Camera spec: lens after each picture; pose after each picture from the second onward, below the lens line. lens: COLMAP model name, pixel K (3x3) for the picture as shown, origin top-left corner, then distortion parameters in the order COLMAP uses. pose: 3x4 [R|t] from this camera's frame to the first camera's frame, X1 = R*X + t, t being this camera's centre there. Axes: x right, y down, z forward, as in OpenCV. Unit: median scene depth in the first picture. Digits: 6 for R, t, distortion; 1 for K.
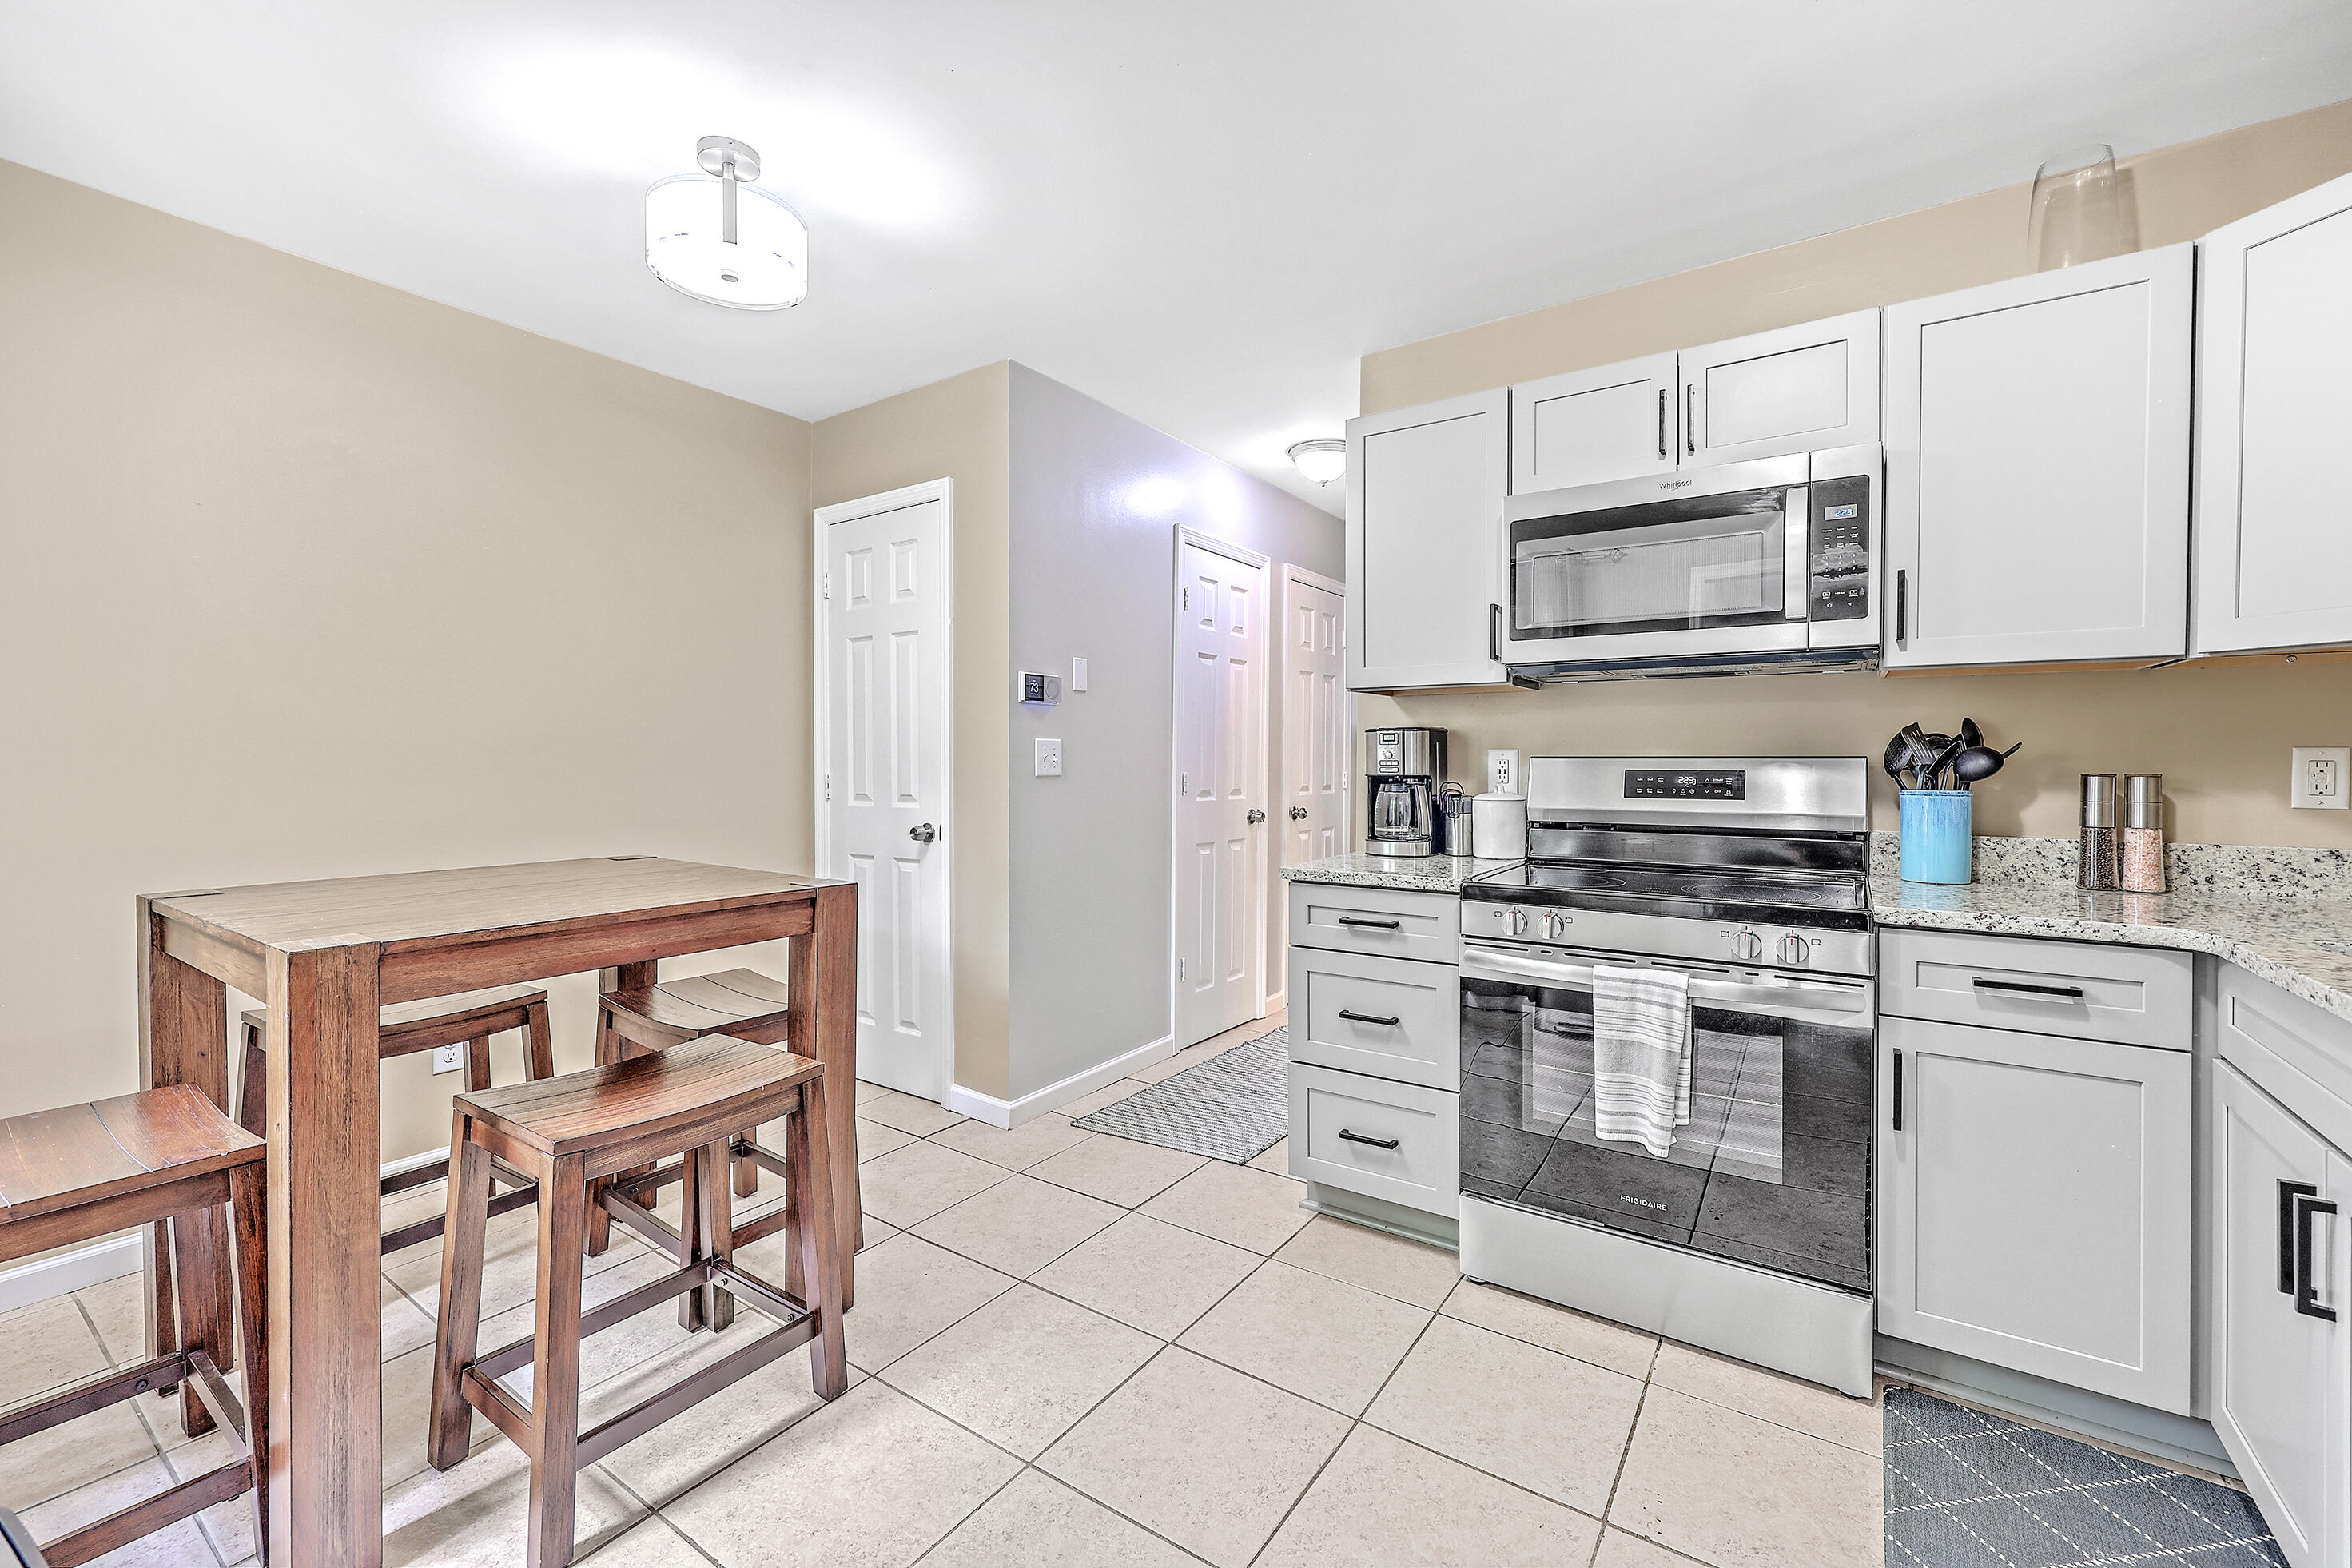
lens RADIAL K [[951.3, 0, 1182.7], [0, 951.3, 762.1], [0, 0, 1]] dist [0.001028, 0.000077]
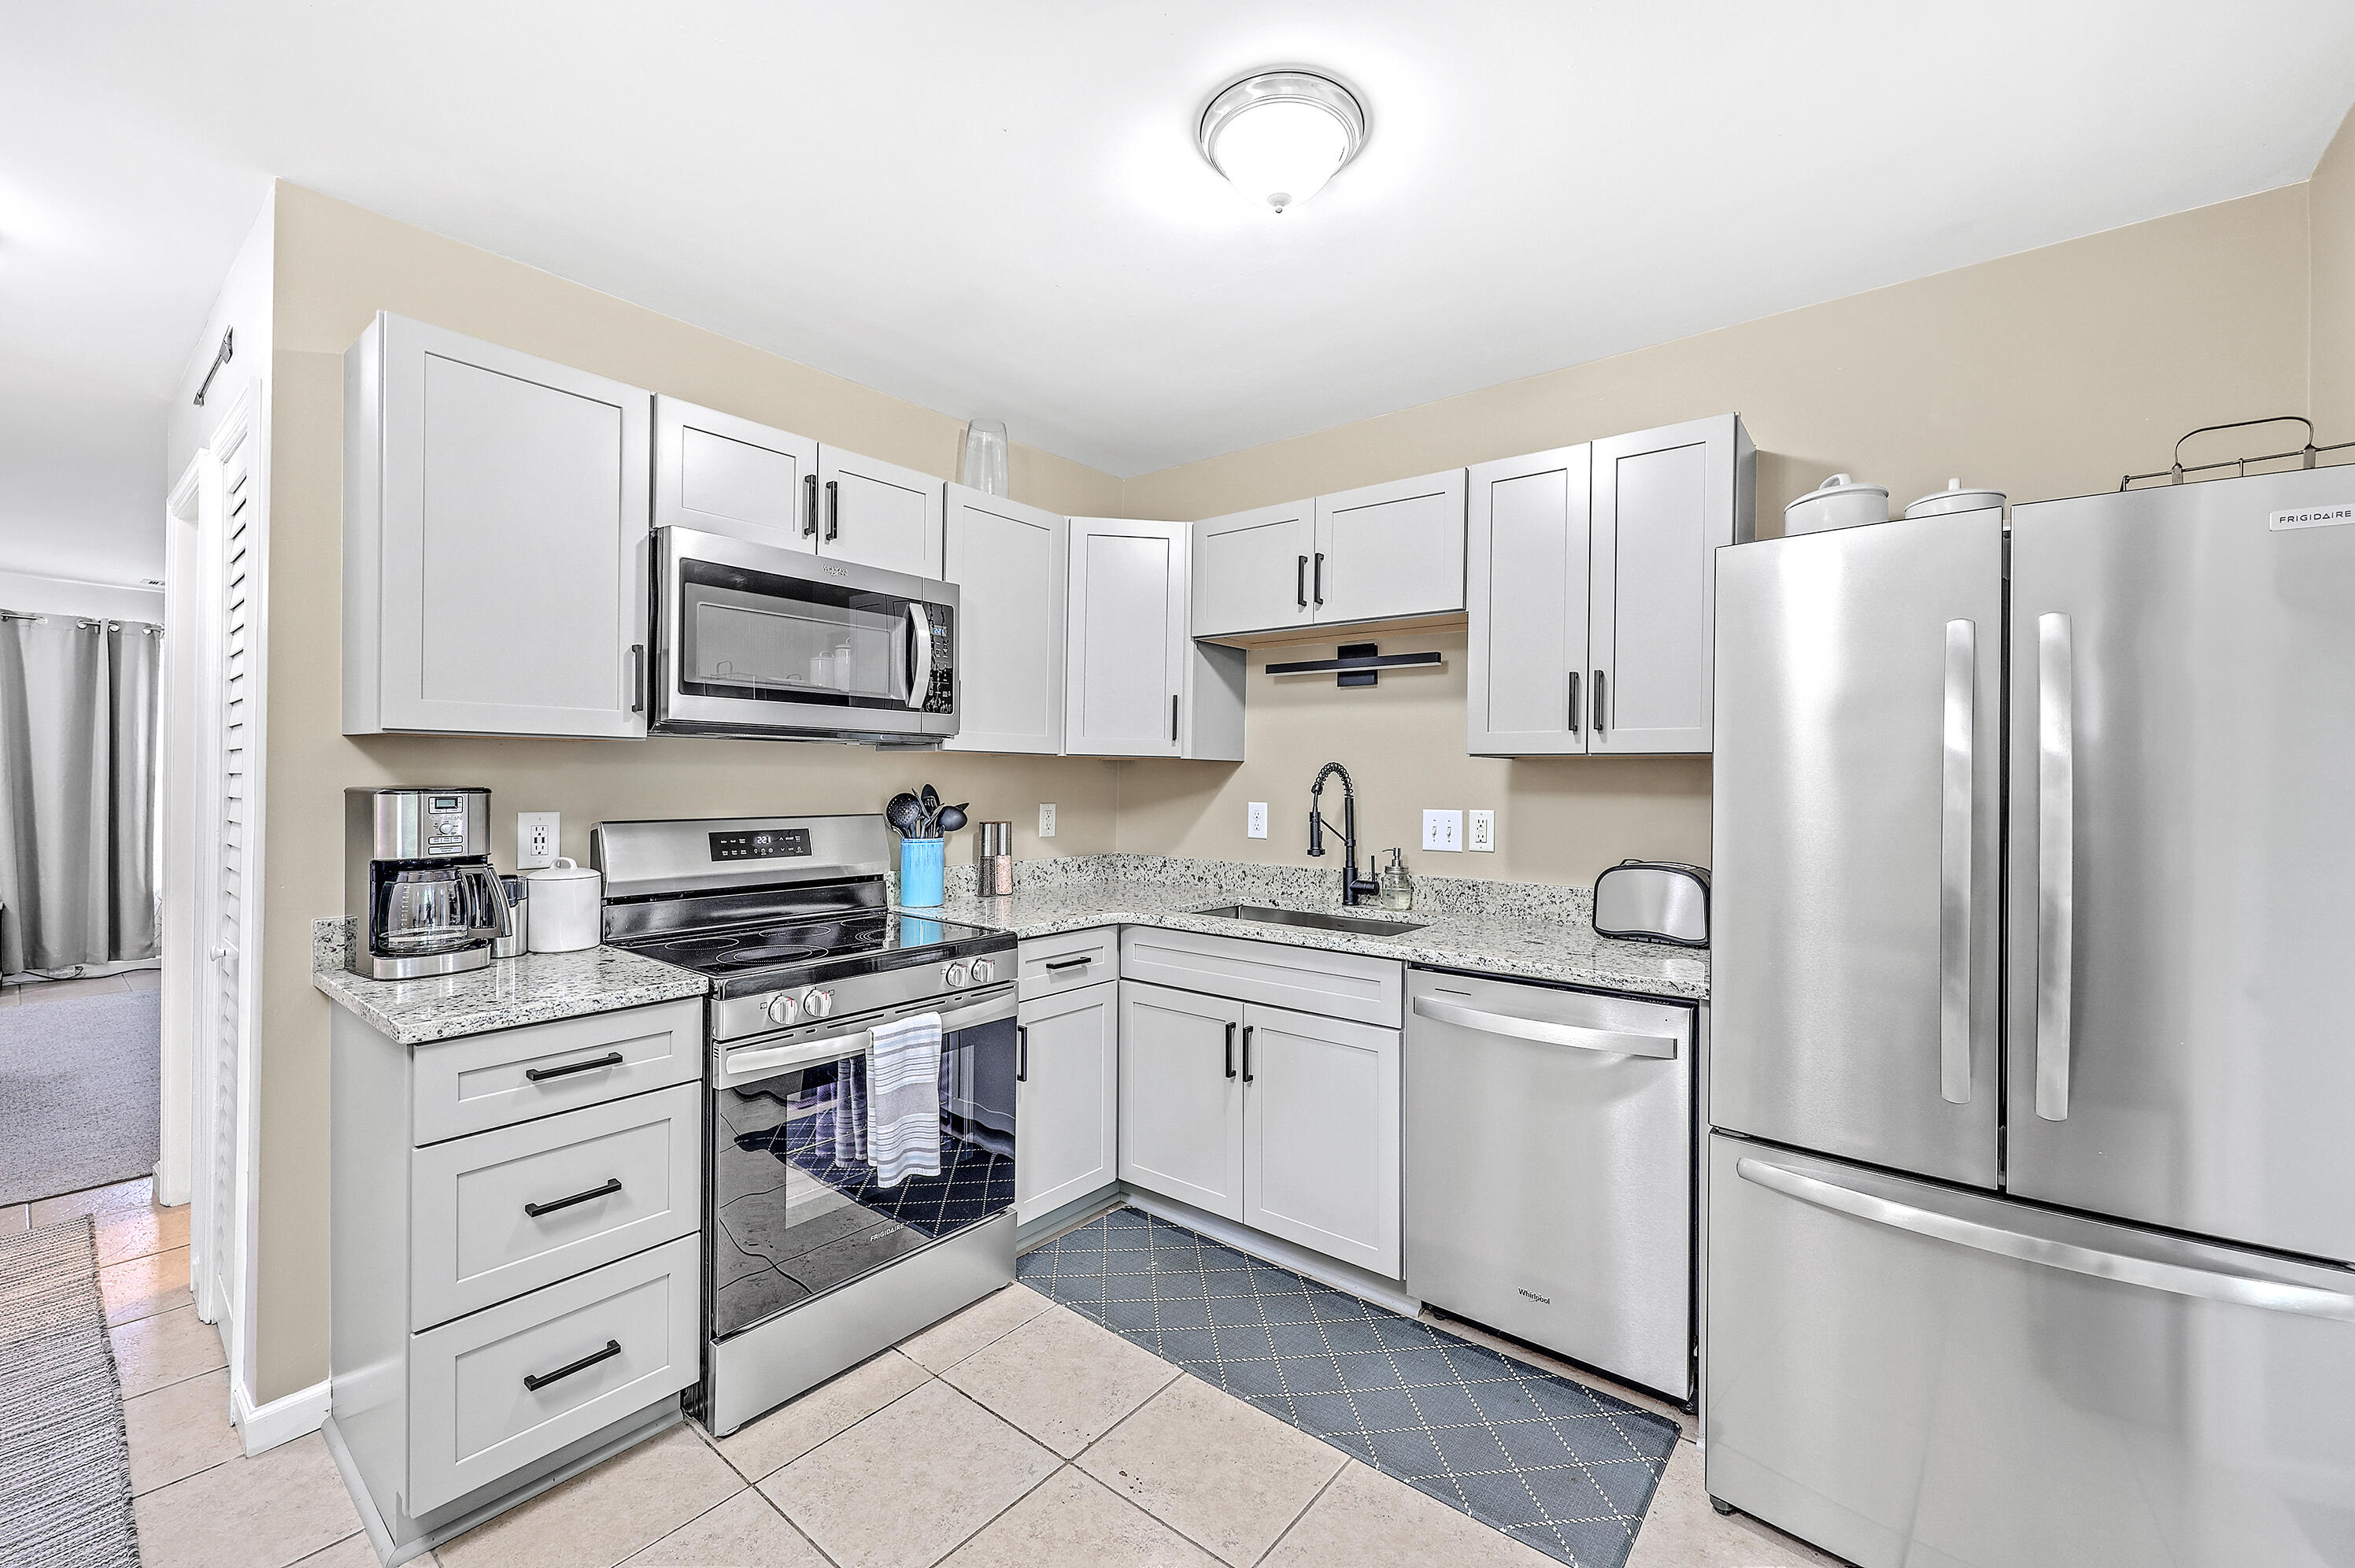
lens RADIAL K [[952.6, 0, 1164.4], [0, 952.6, 777.2], [0, 0, 1]] dist [0.001028, 0.000077]
pose [[0.093137, -0.001260, 0.995653, -0.524184], [-0.004944, 0.999986, 0.001728, -0.060284], [-0.995641, -0.005083, 0.093129, 0.521511]]
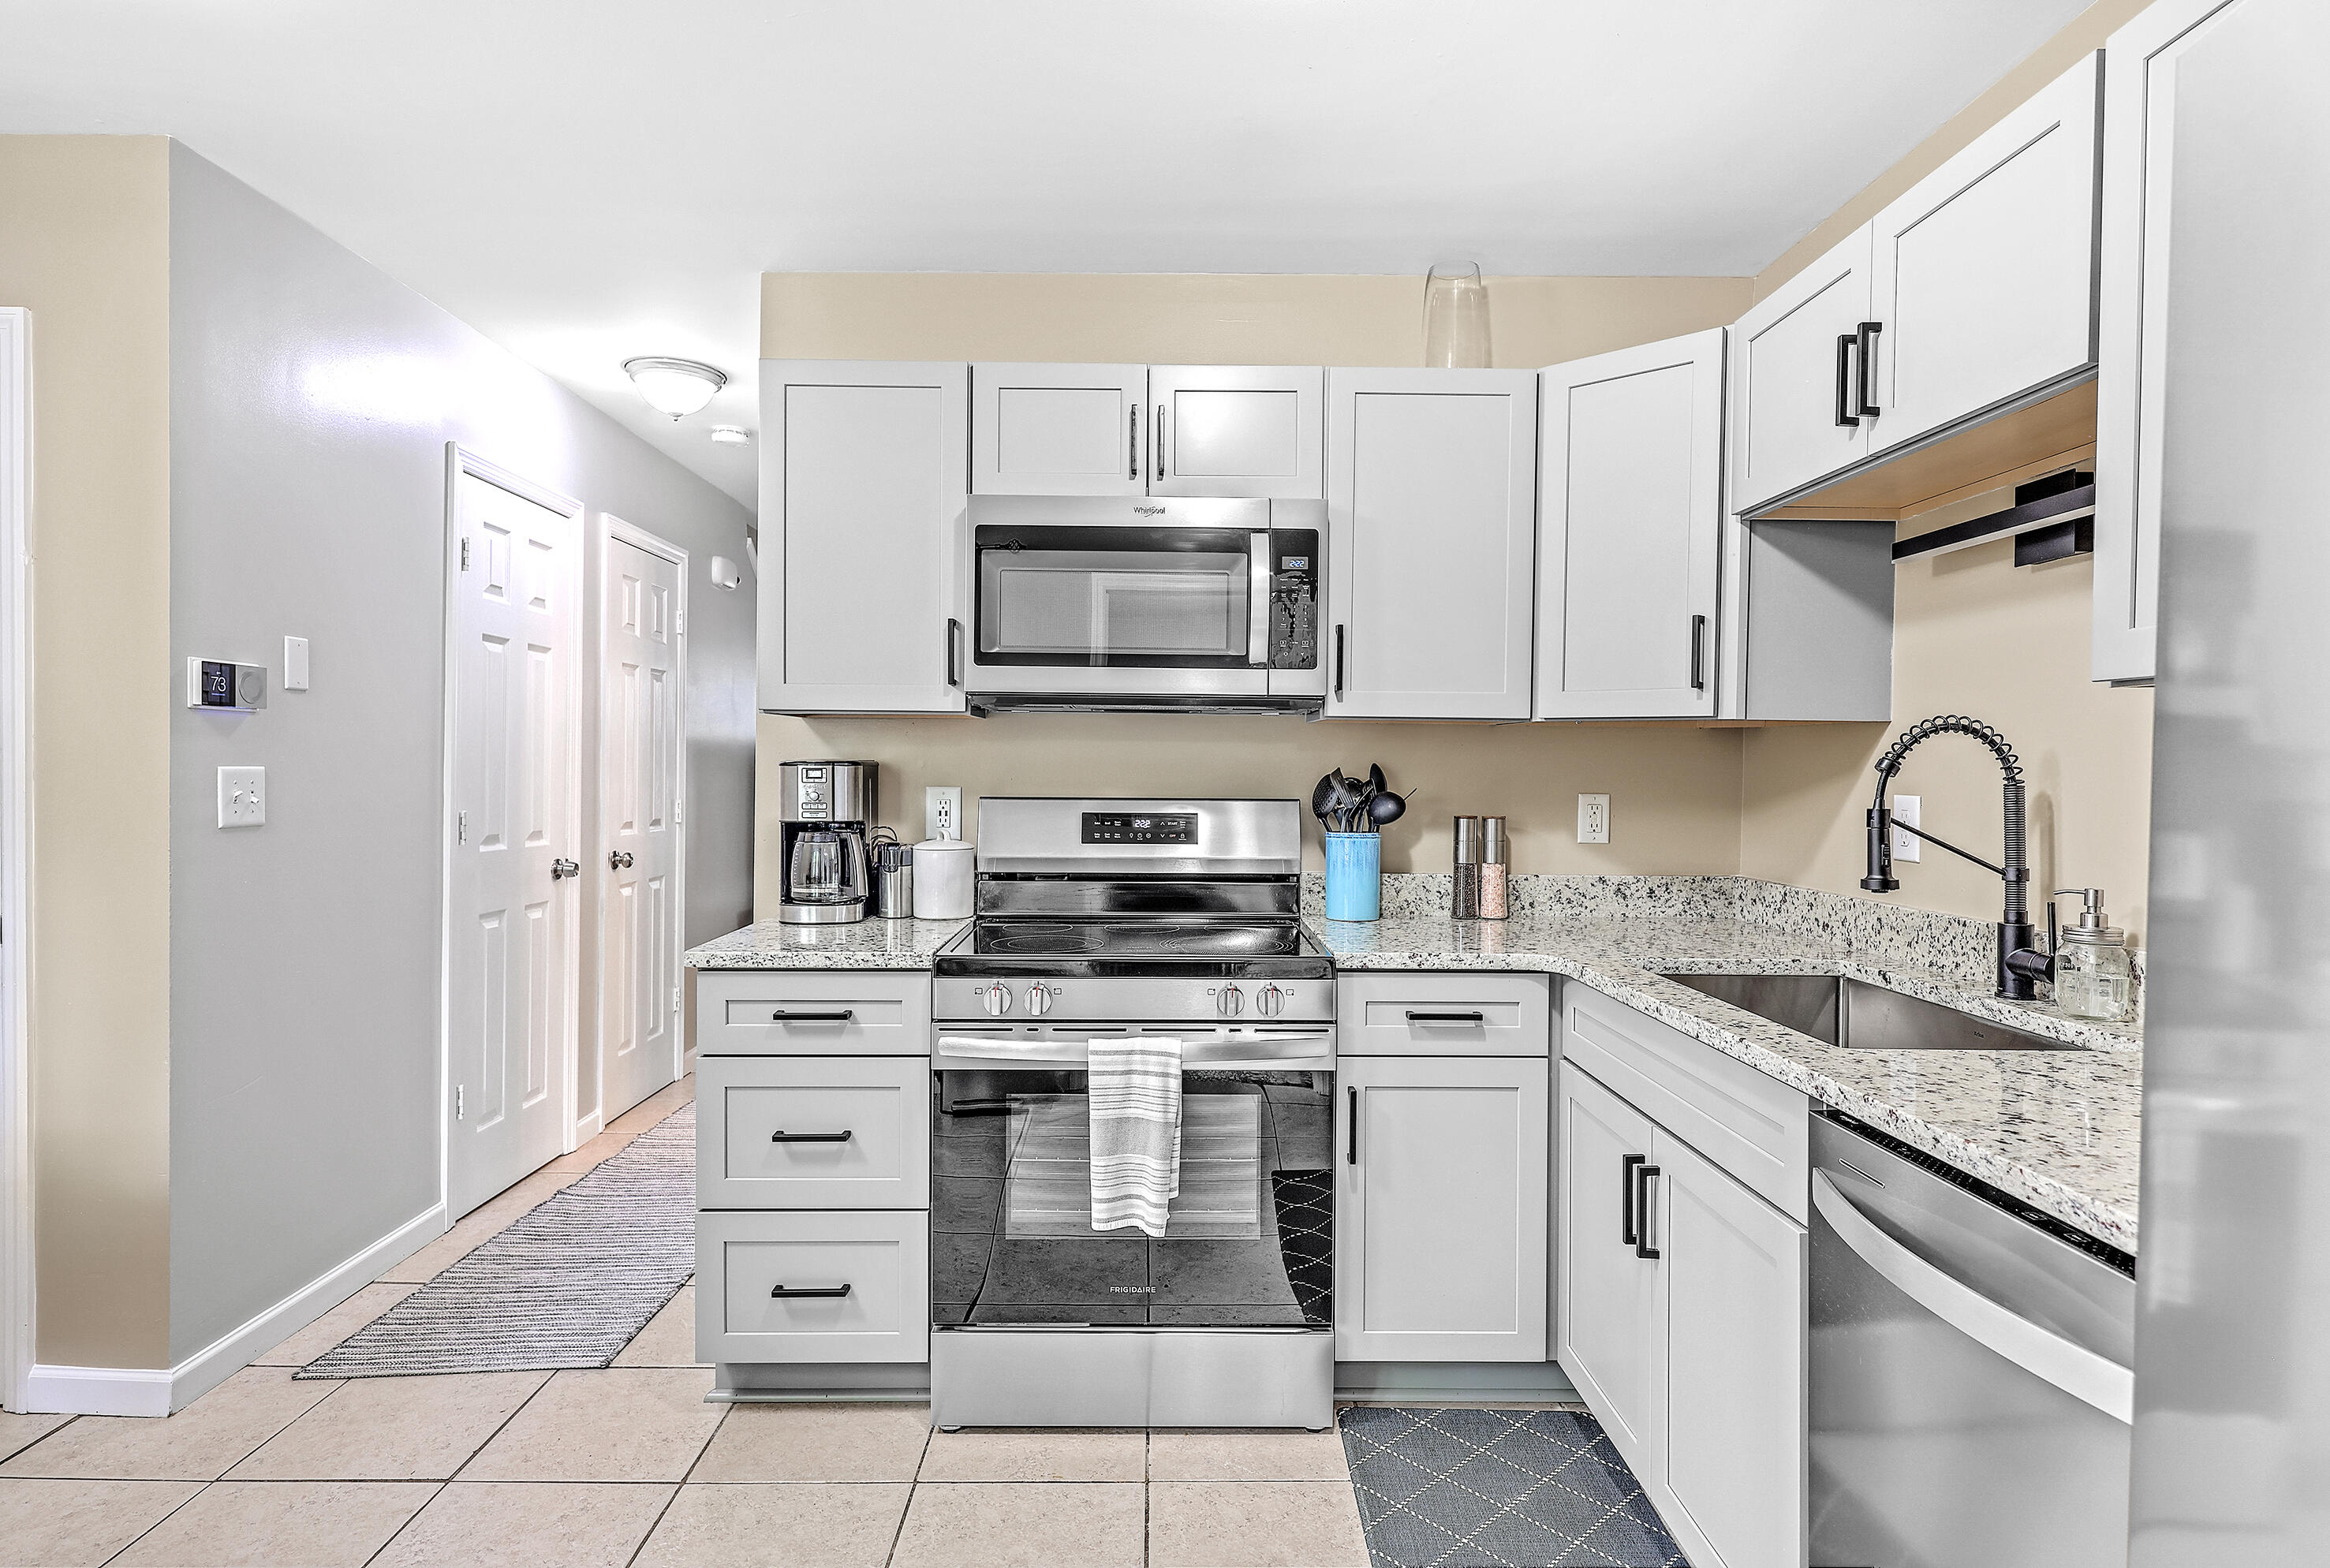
lens RADIAL K [[1217.2, 0, 1150.5], [0, 1217.2, 775.6], [0, 0, 1]] dist [0.003609, 0.000414]
pose [[0.825311, 0.001067, 0.564677, -0.152757], [-0.004597, 0.999978, 0.004828, -0.037904], [-0.564659, -0.006580, 0.825298, 0.015237]]
